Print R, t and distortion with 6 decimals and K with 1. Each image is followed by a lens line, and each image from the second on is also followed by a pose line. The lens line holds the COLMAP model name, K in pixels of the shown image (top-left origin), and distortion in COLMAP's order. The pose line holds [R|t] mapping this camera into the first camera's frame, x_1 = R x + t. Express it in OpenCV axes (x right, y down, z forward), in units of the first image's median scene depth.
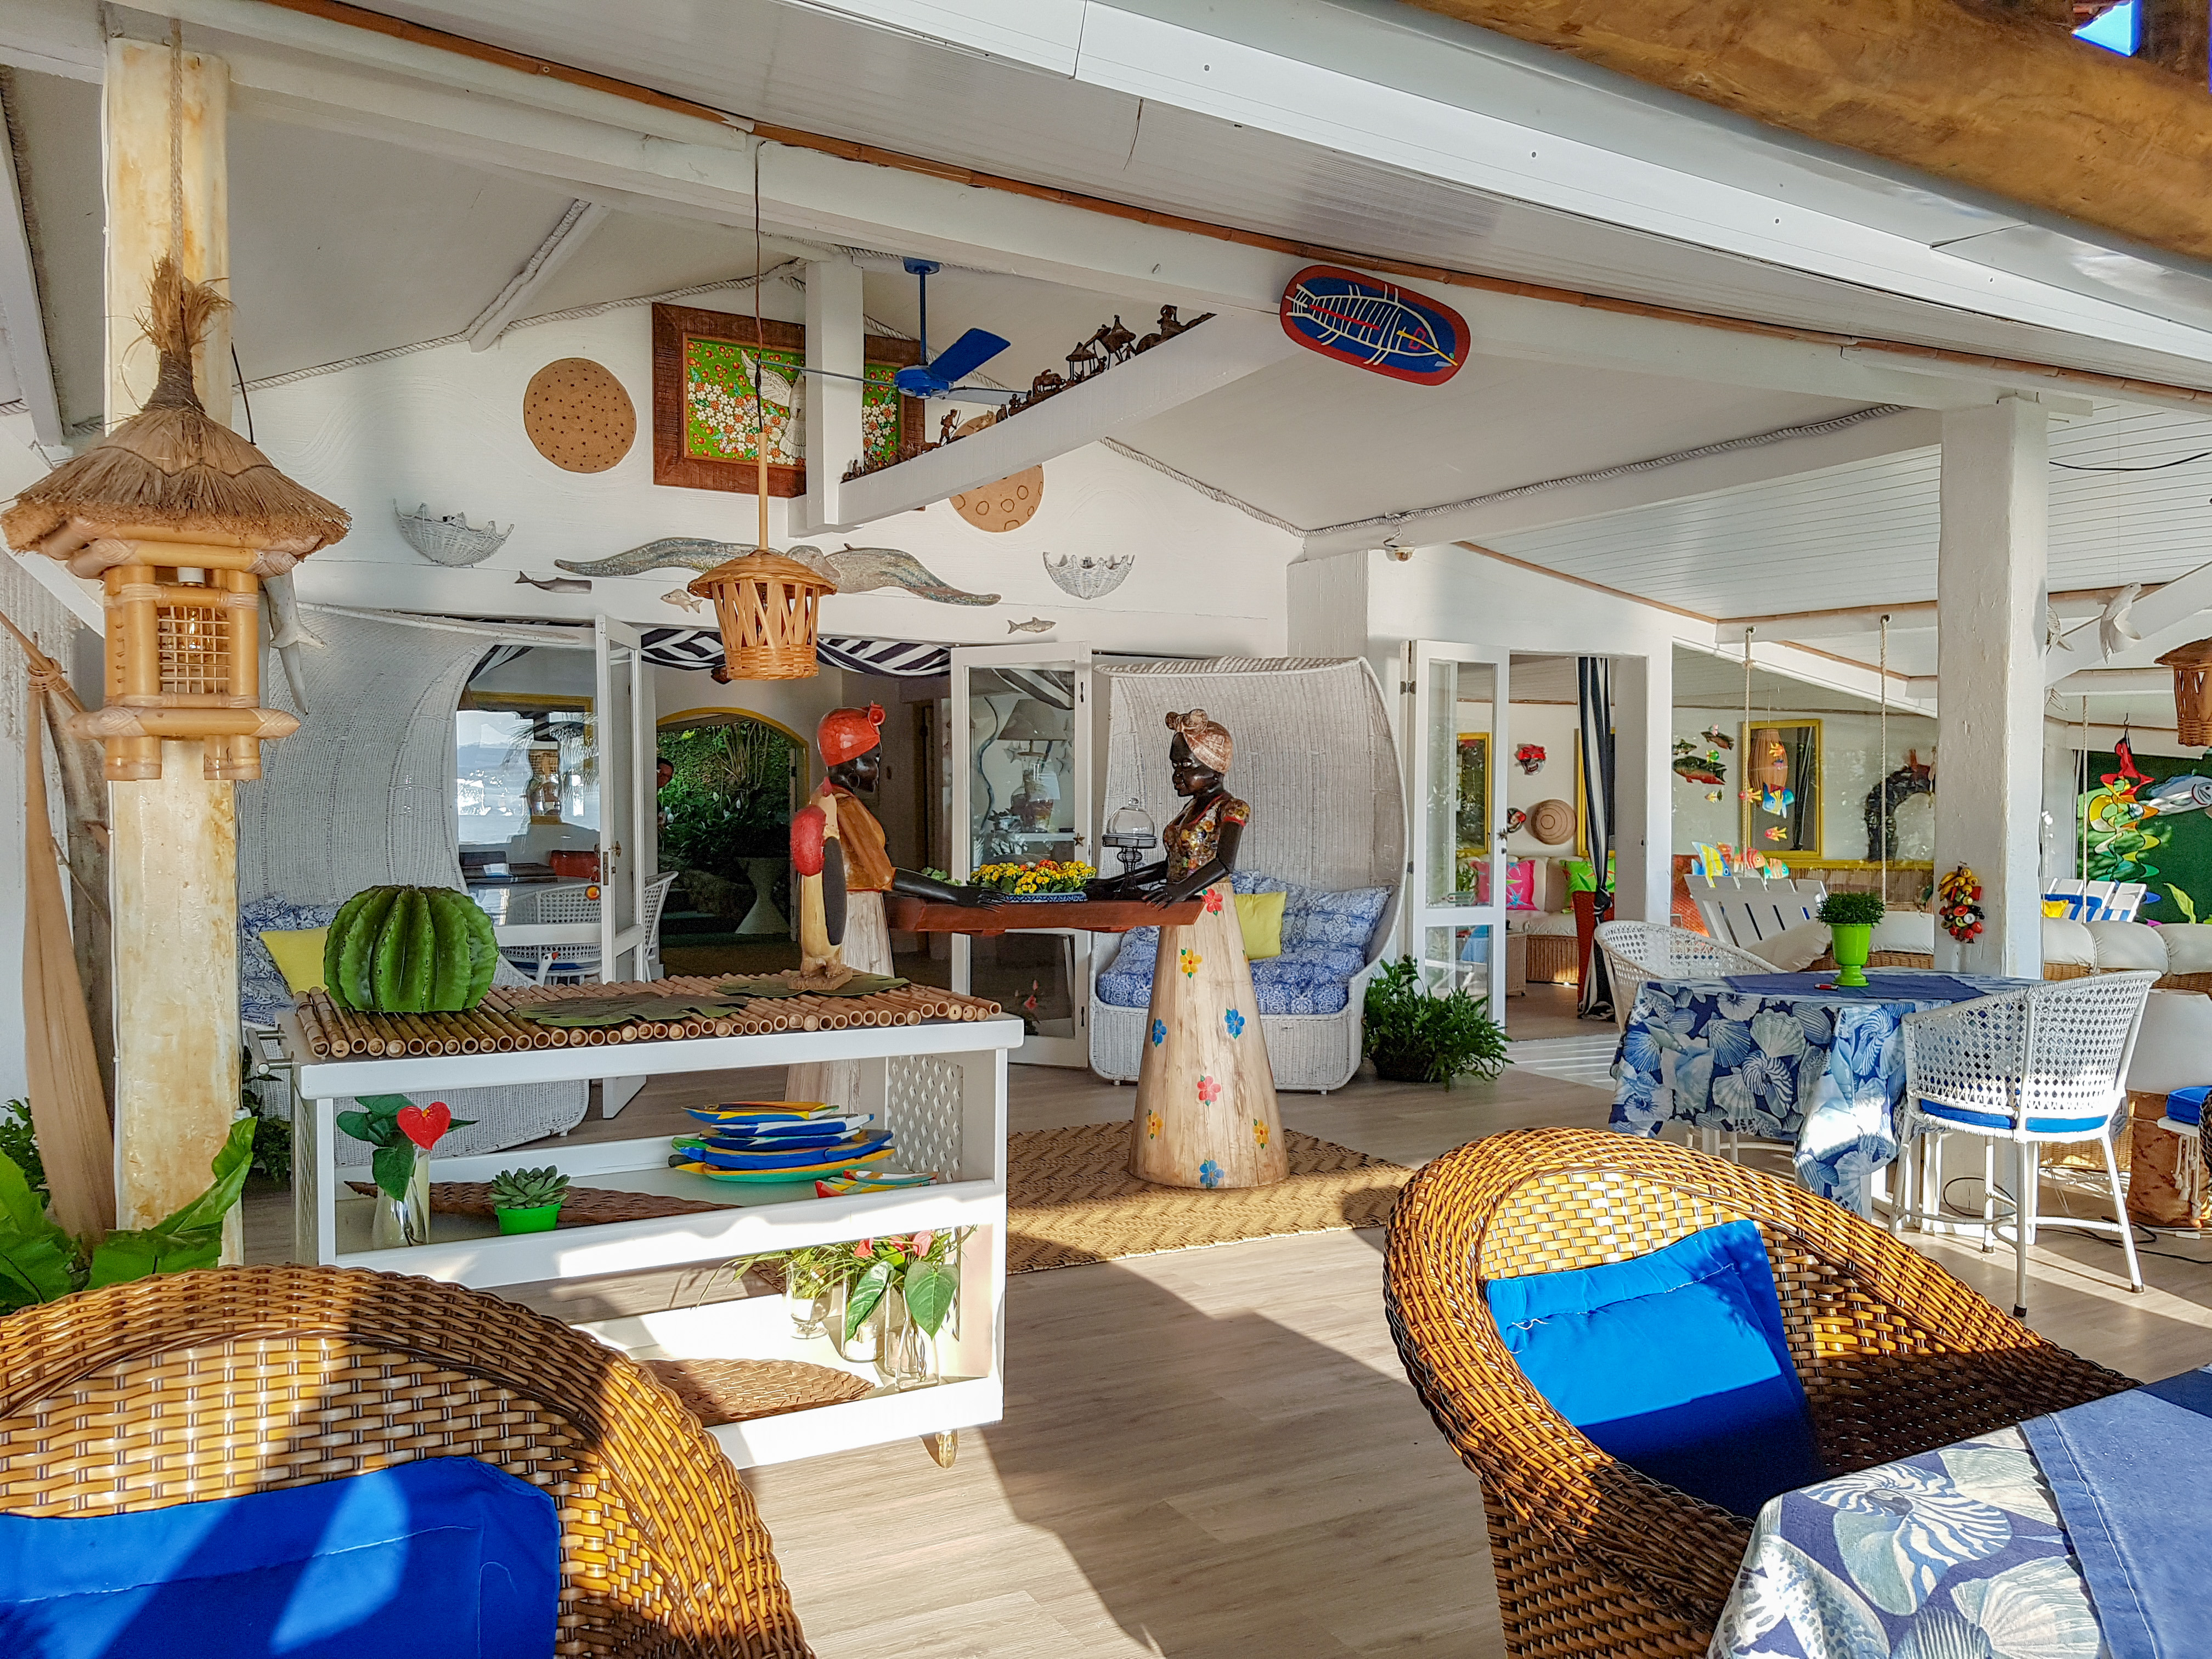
lens RADIAL K [[1742.6, 0, 1102.6], [0, 1742.6, 834.5], [0, 0, 1]] dist [0.273814, -0.493068]
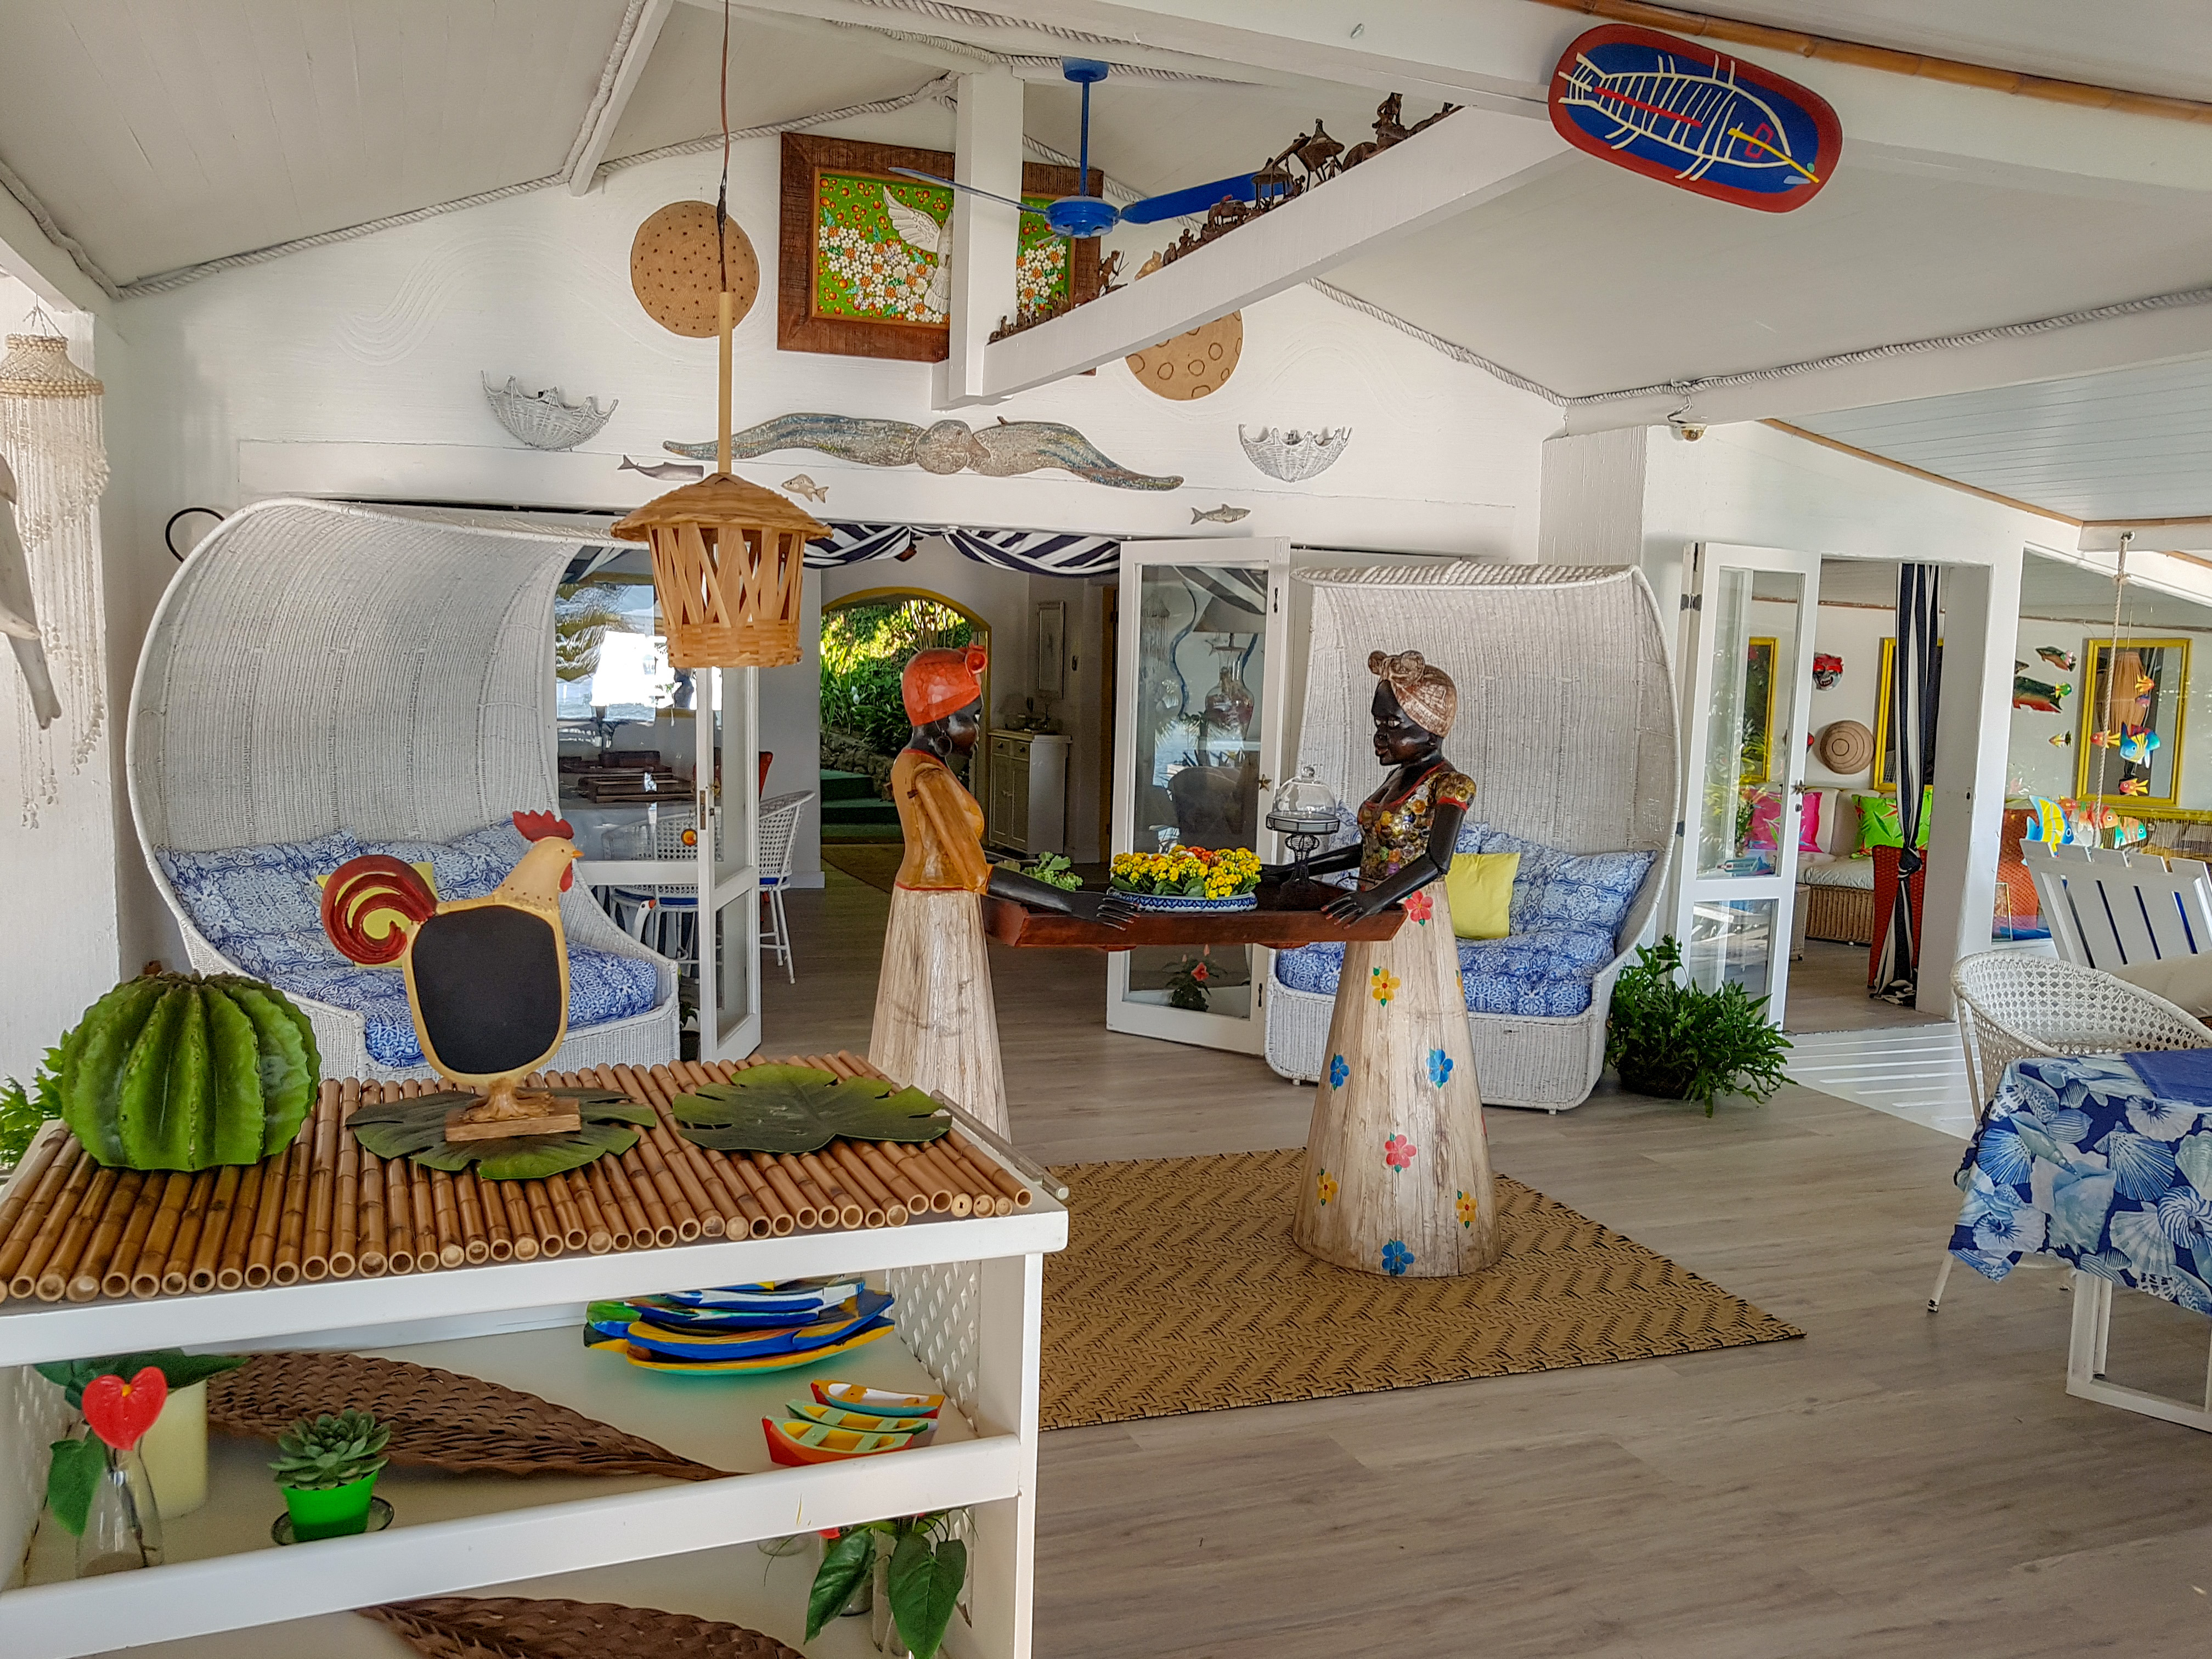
lens RADIAL K [[1781.1, 0, 1042.9], [0, 1781.1, 861.6], [0, 0, 1]] dist [-0.004404, -0.009450]
pose [[0.986750, 0.044931, -0.155903, 0.016409], [-0.030224, 0.994975, 0.095458, -0.038053], [0.159408, -0.089481, 0.983149, 0.163479]]
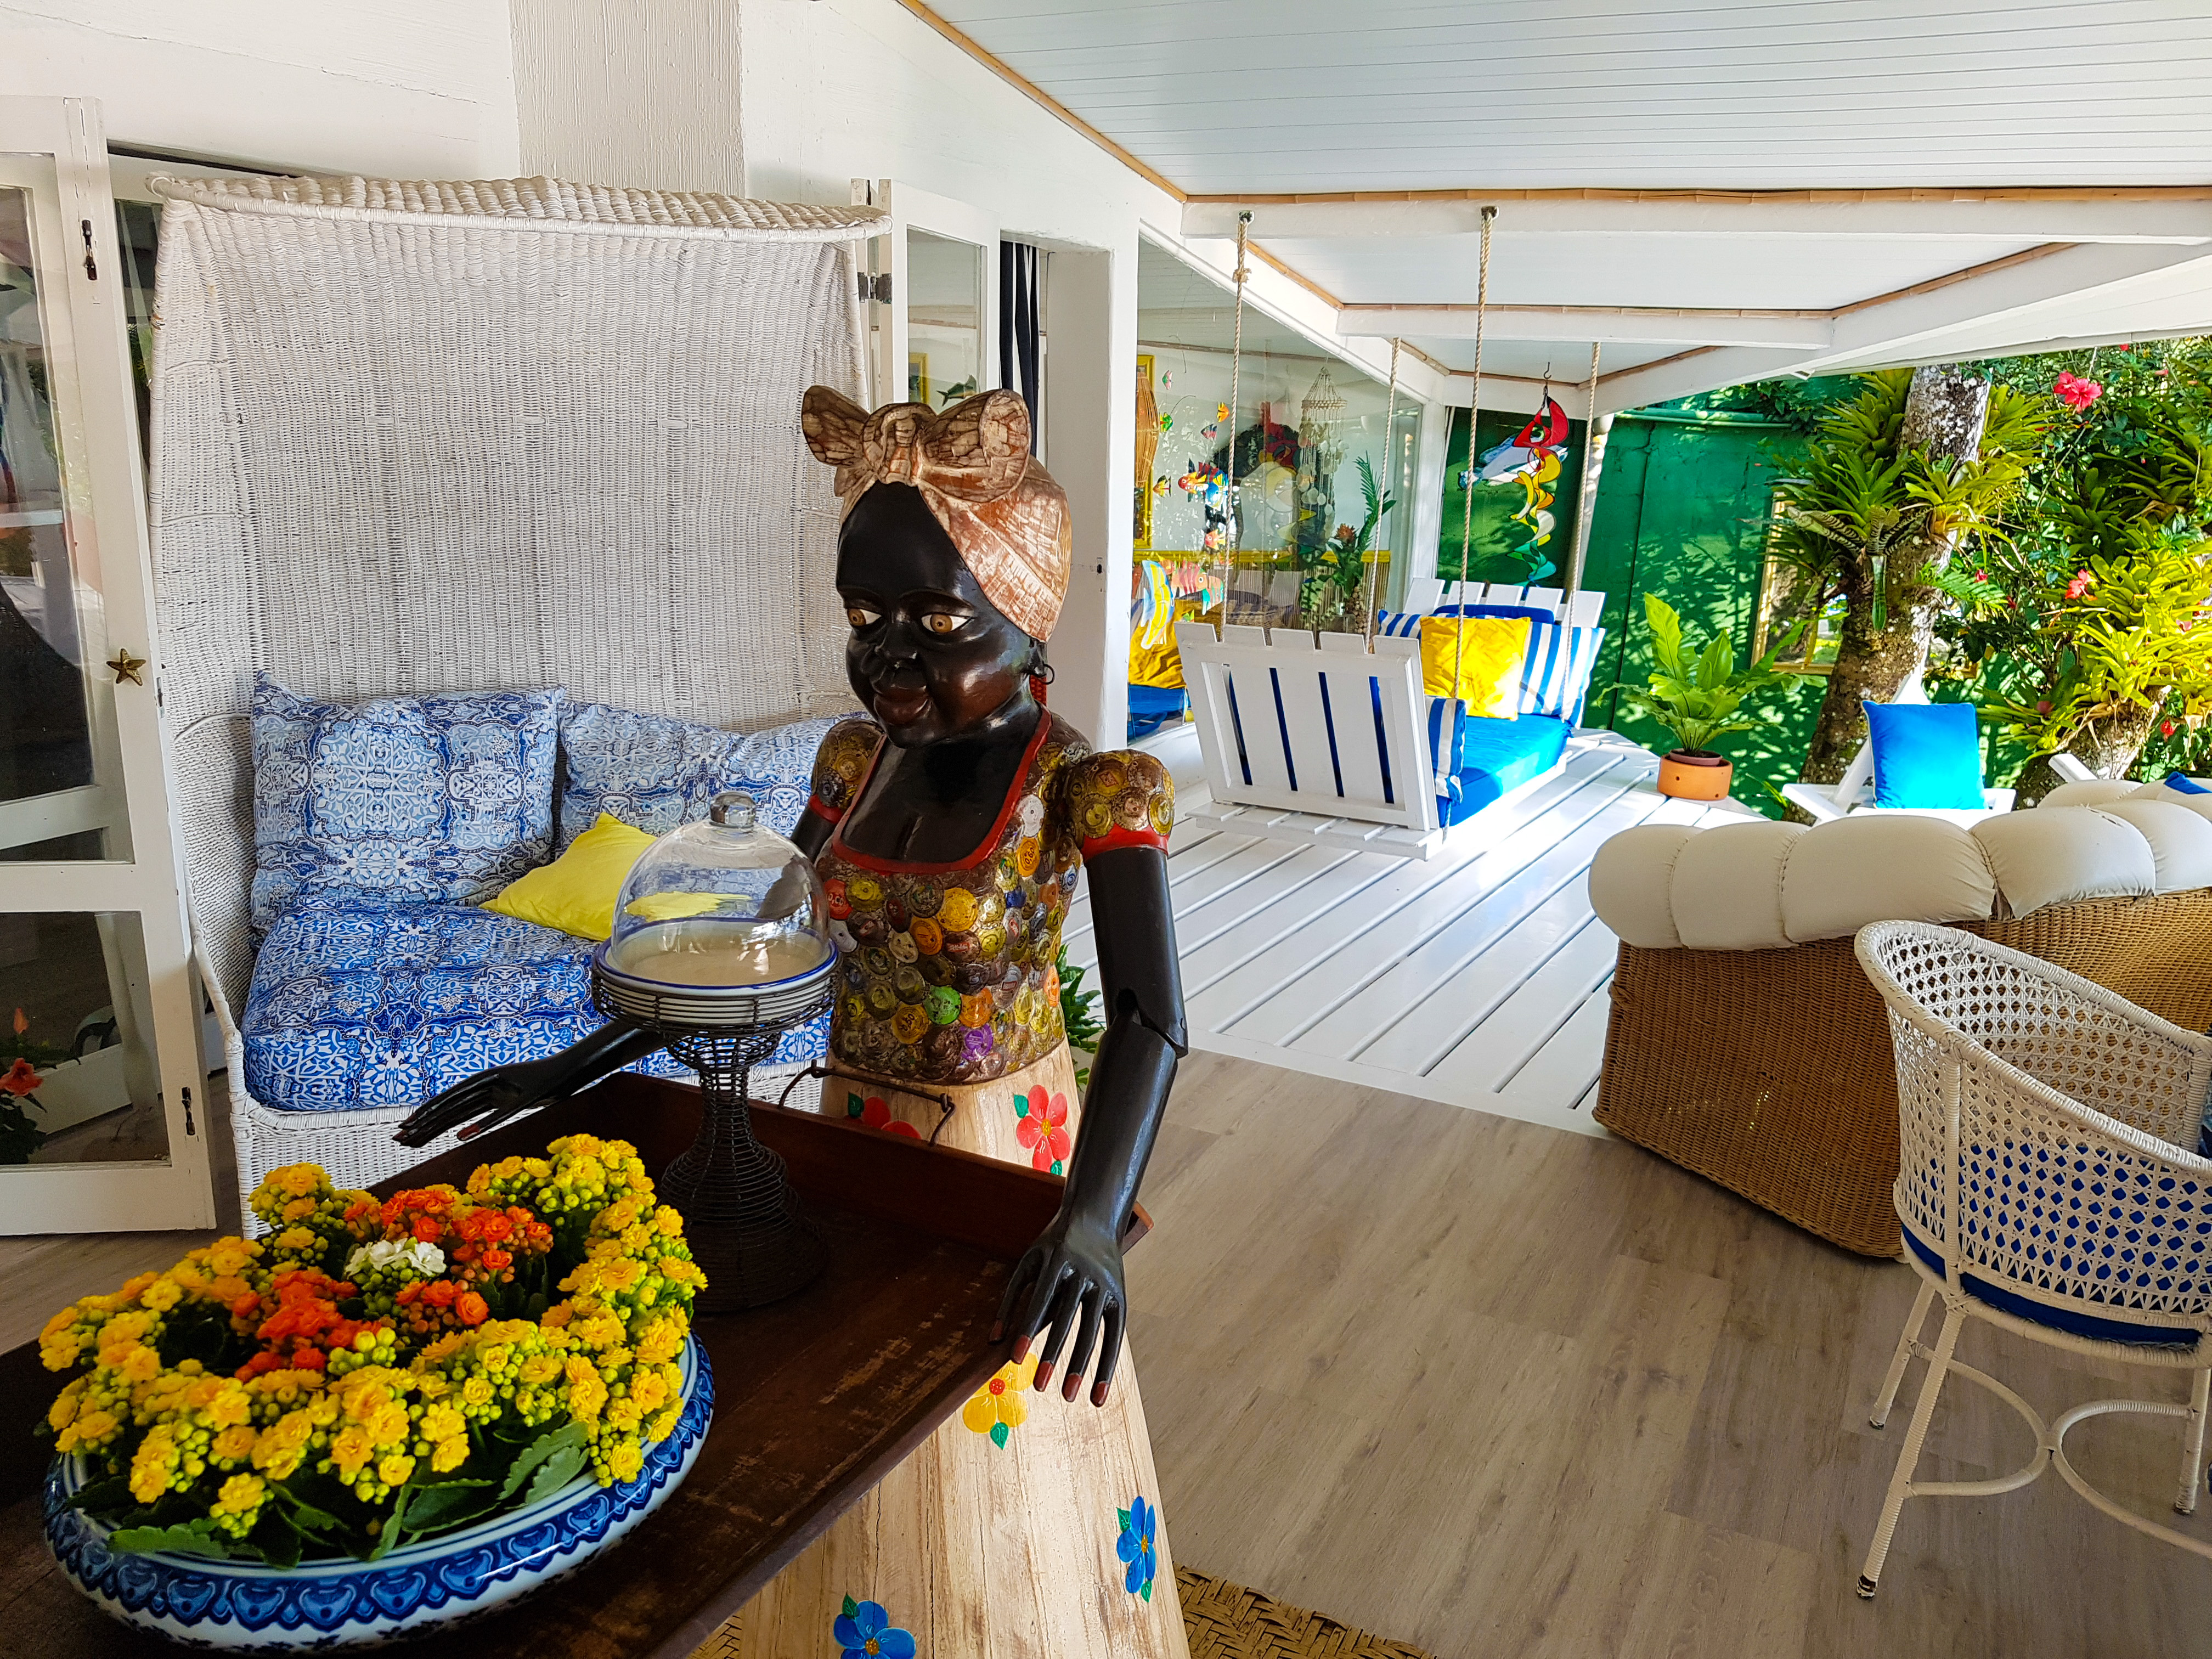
lens RADIAL K [[1742.6, 0, 1102.6], [0, 1742.6, 834.5], [0, 0, 1]] dist [0.273814, -0.493068]
pose [[0.835394, -0.113688, 0.537765, -0.053803], [-0.008559, 0.975566, 0.219540, -0.050236], [-0.549584, -0.188005, 0.814009, 0.595991]]
